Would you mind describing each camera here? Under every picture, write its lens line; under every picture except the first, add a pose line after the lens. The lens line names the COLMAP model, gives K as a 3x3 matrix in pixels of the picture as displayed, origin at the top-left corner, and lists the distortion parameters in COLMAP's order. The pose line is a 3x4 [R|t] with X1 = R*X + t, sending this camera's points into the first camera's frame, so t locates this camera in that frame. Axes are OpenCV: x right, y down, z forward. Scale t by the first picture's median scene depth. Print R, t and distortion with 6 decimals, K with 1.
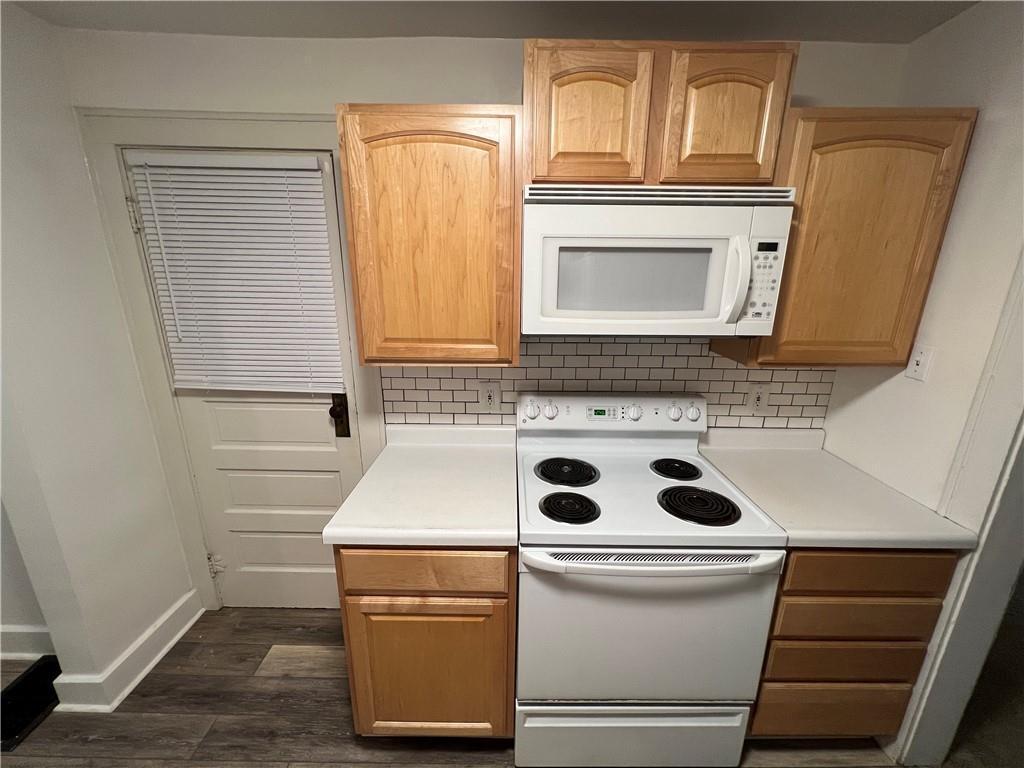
lens RADIAL K [[406.8, 0, 511.9], [0, 406.8, 379.8], [0, 0, 1]] dist [0.001285, 0.000048]
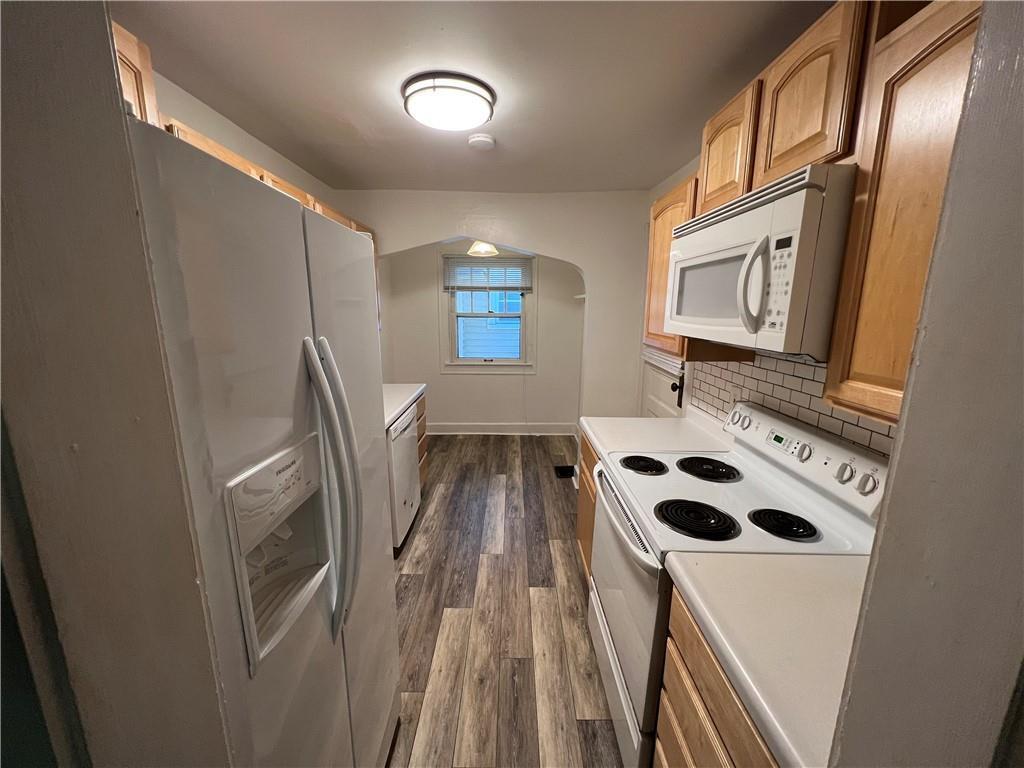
lens RADIAL K [[406.8, 0, 509.7], [0, 406.8, 384.7], [0, 0, 1]] dist [0.001285, 0.000048]
pose [[0.001939, 0.184867, -0.982762, 1.449206], [-0.260456, 0.948937, 0.177991, -0.052569], [0.965484, 0.255621, 0.049990, 0.475038]]
